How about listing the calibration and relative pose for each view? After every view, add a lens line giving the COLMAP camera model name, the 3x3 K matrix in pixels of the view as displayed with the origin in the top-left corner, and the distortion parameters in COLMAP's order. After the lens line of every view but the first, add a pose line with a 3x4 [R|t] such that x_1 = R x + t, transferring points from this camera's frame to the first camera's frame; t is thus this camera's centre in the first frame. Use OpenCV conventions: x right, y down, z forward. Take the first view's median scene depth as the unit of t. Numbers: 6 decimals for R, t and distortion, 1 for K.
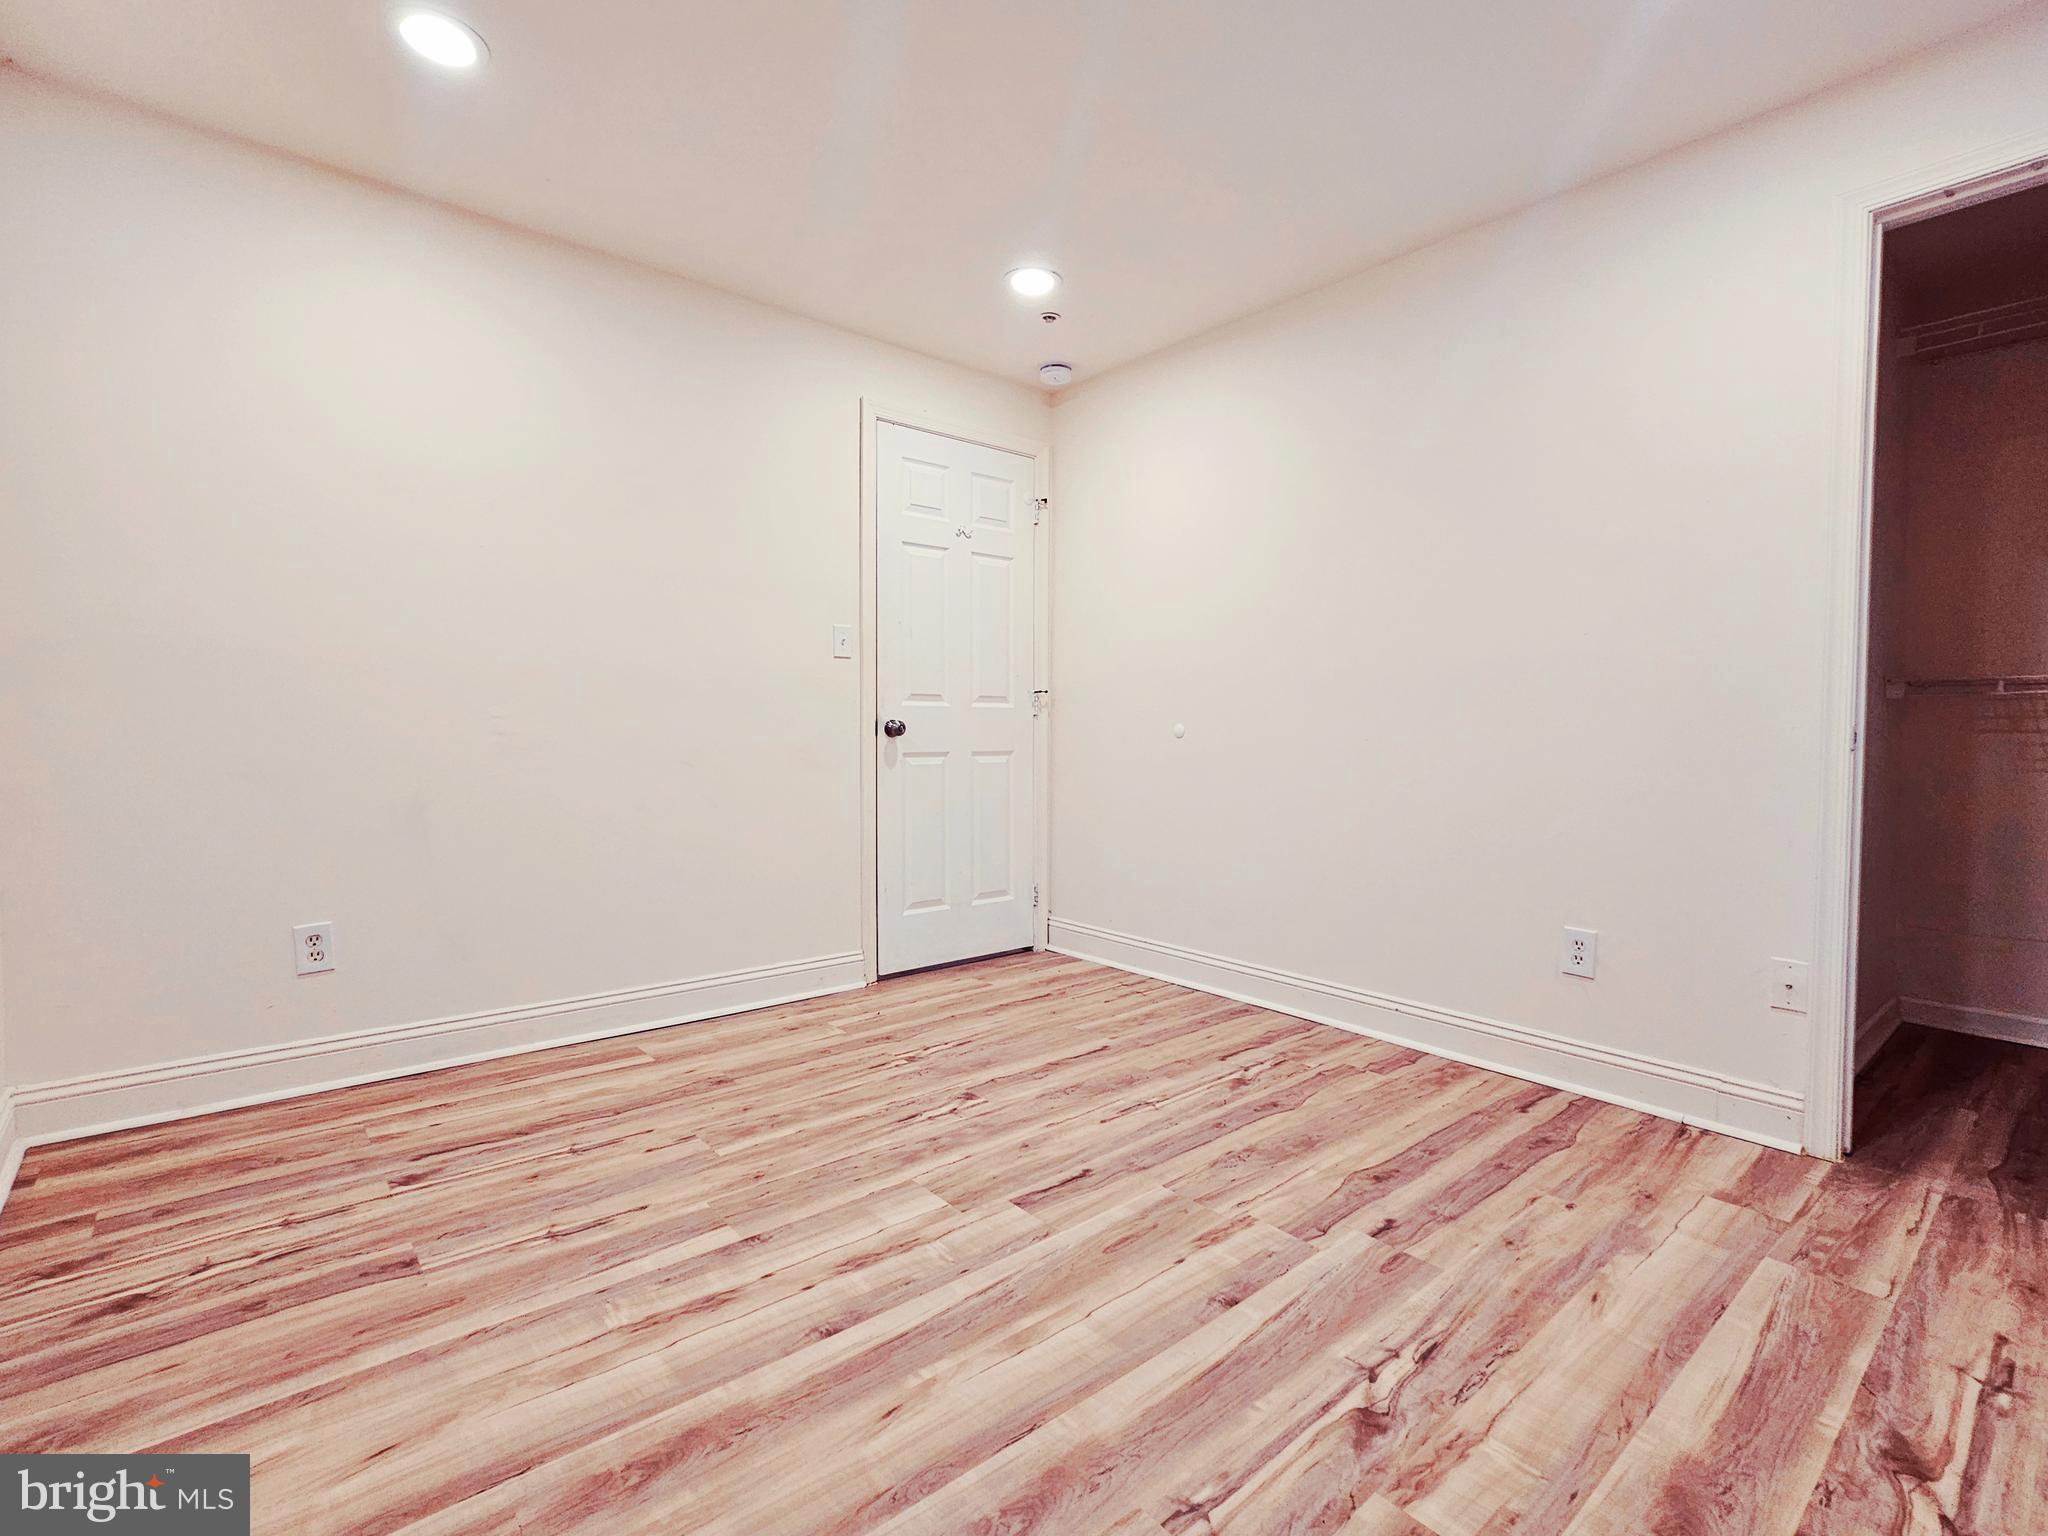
lens RADIAL K [[958.9, 0, 1031.6], [0, 958.9, 759.8], [0, 0, 1]] dist [-0.007244, 0.004648]
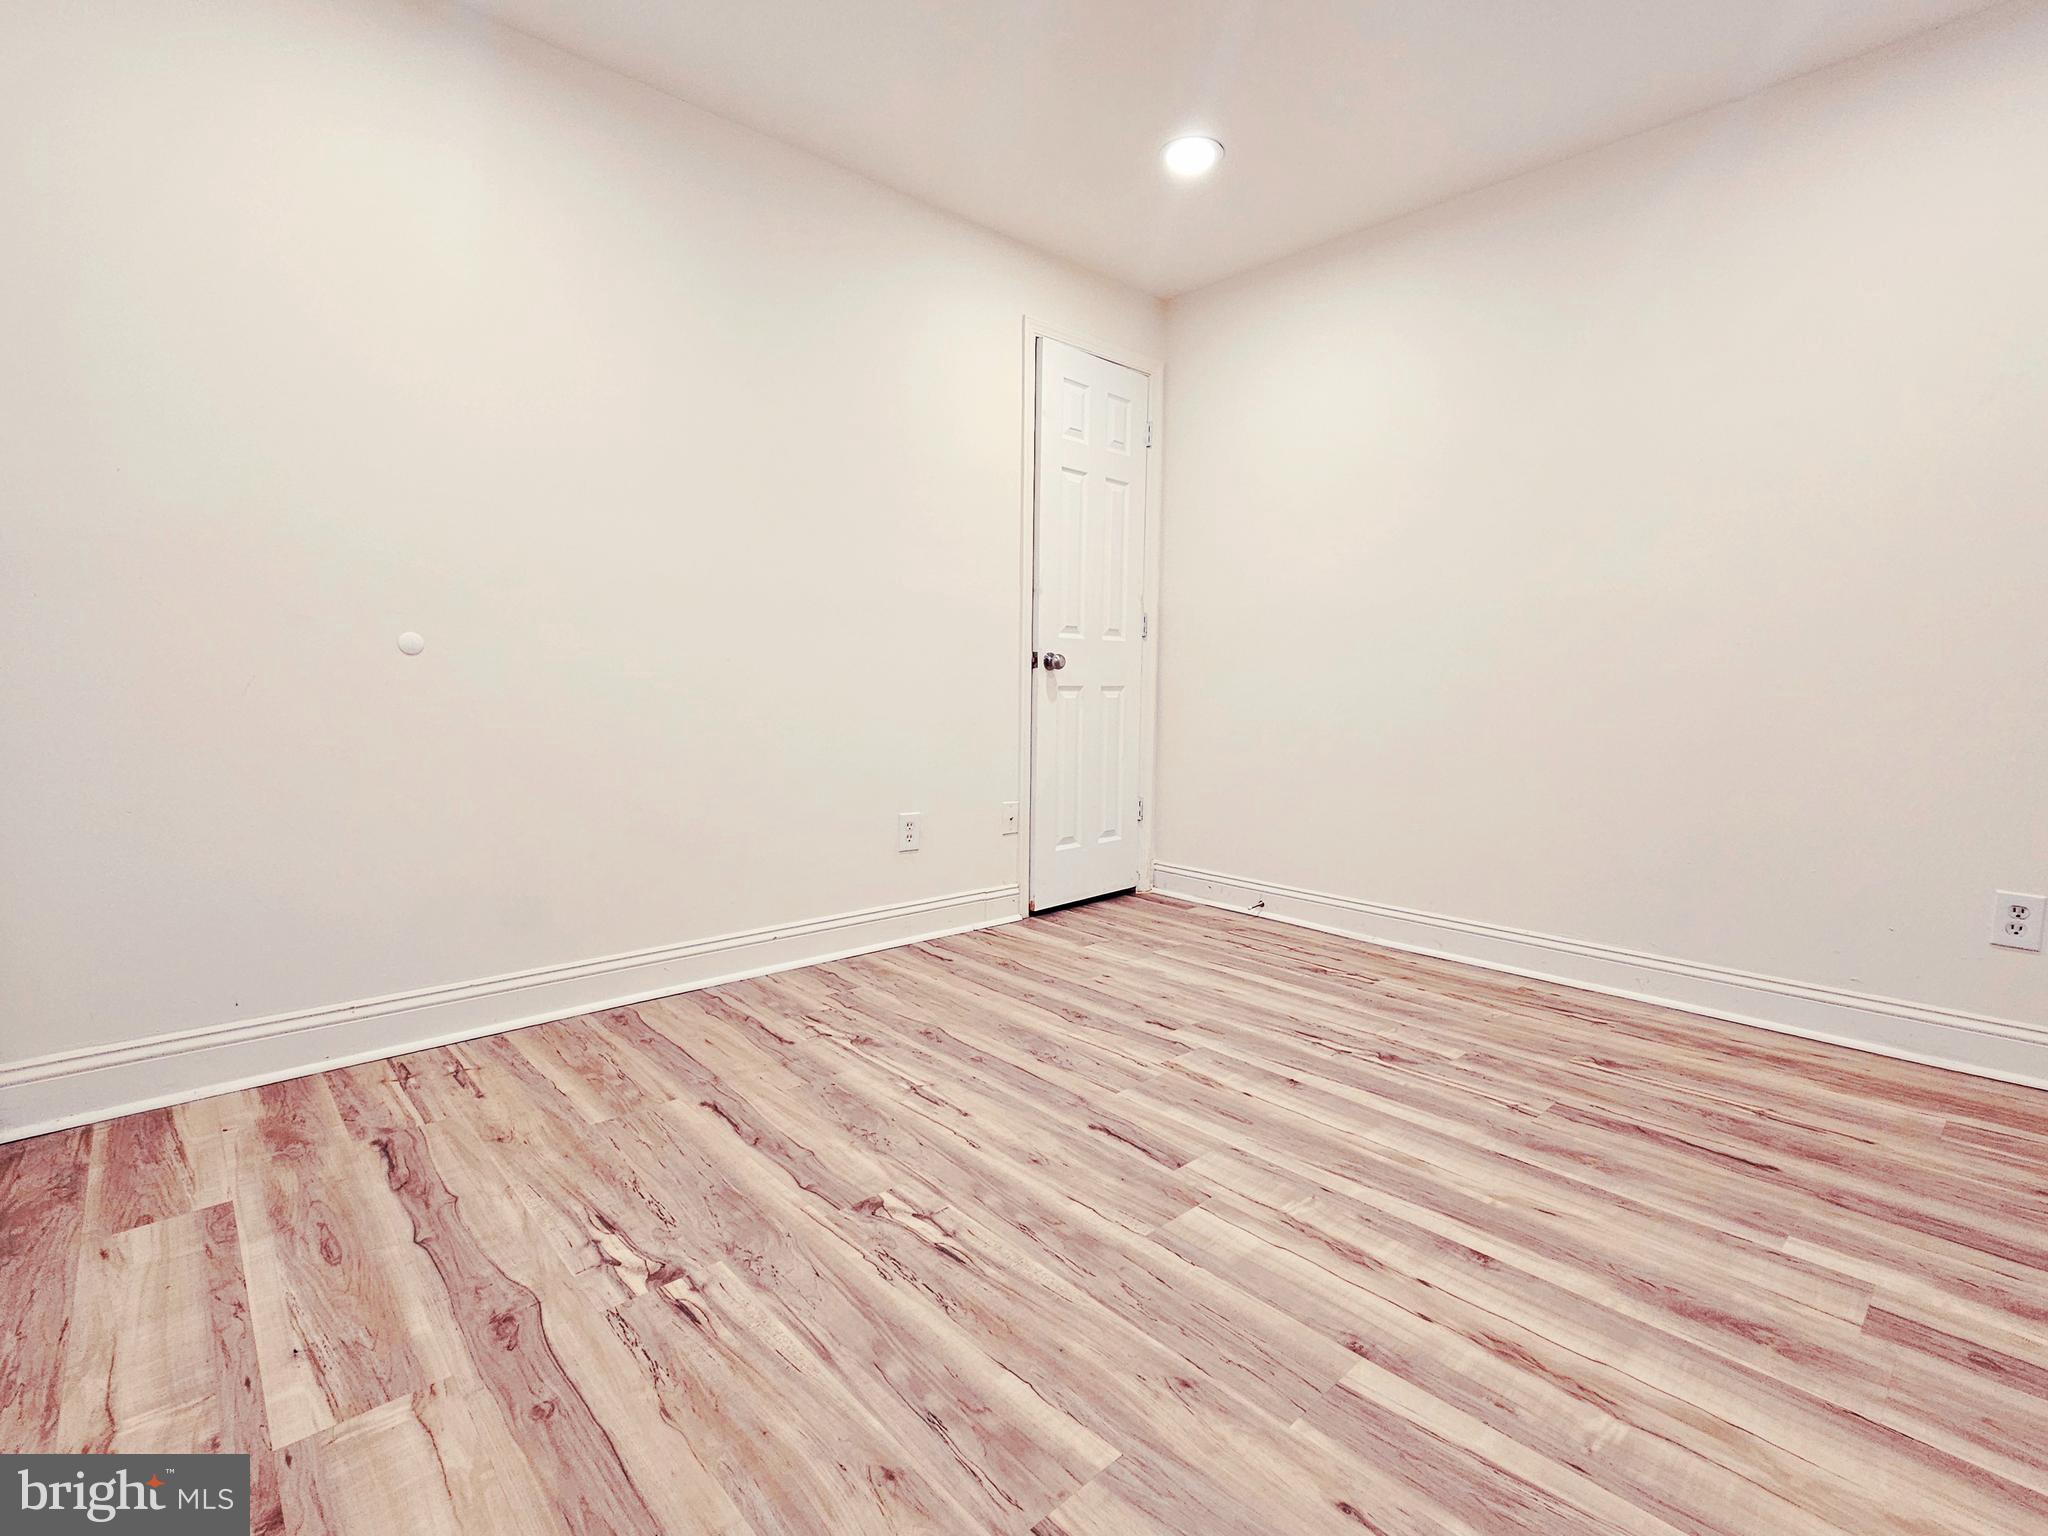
lens RADIAL K [[958.9, 0, 1031.6], [0, 958.9, 759.8], [0, 0, 1]] dist [-0.007244, 0.004648]
pose [[-0.037263, -0.094327, 0.994844, -0.807034], [0.021712, 0.995224, 0.095176, -0.009769], [-0.999070, 0.025147, -0.035037, 1.065055]]
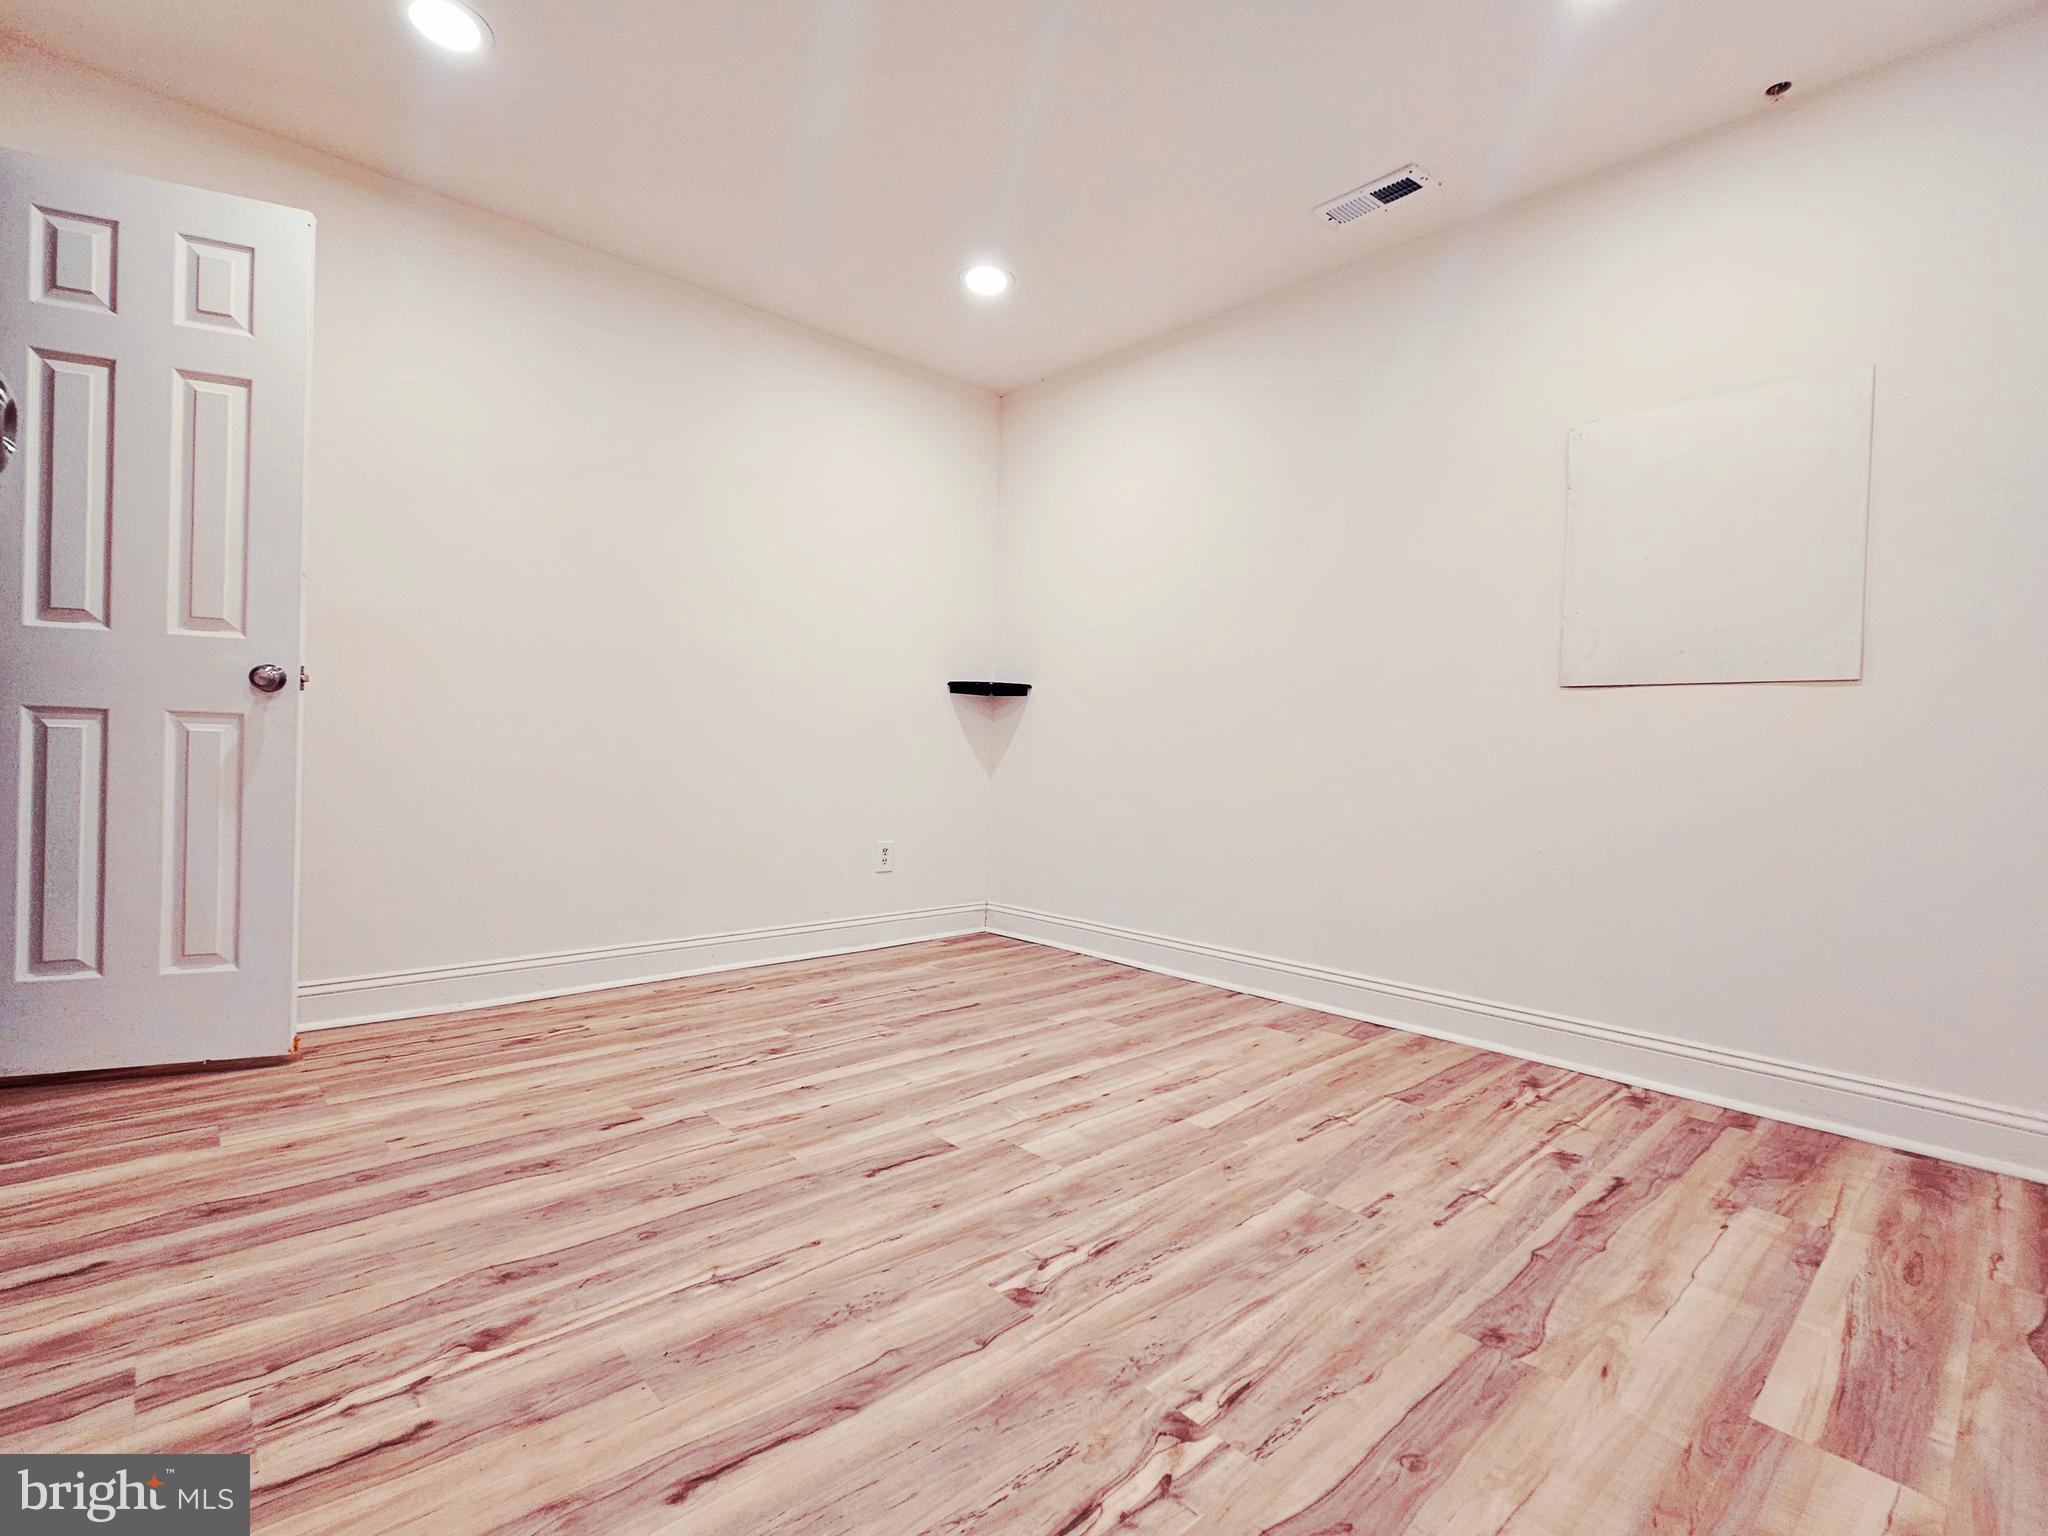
lens RADIAL K [[958.9, 0, 1031.6], [0, 958.9, 759.8], [0, 0, 1]] dist [-0.007244, 0.004648]
pose [[-0.998766, -0.034280, -0.035938, -0.045194], [-0.035872, 0.998359, 0.044632, 0.002819], [0.034349, 0.045866, -0.998357, 1.837169]]
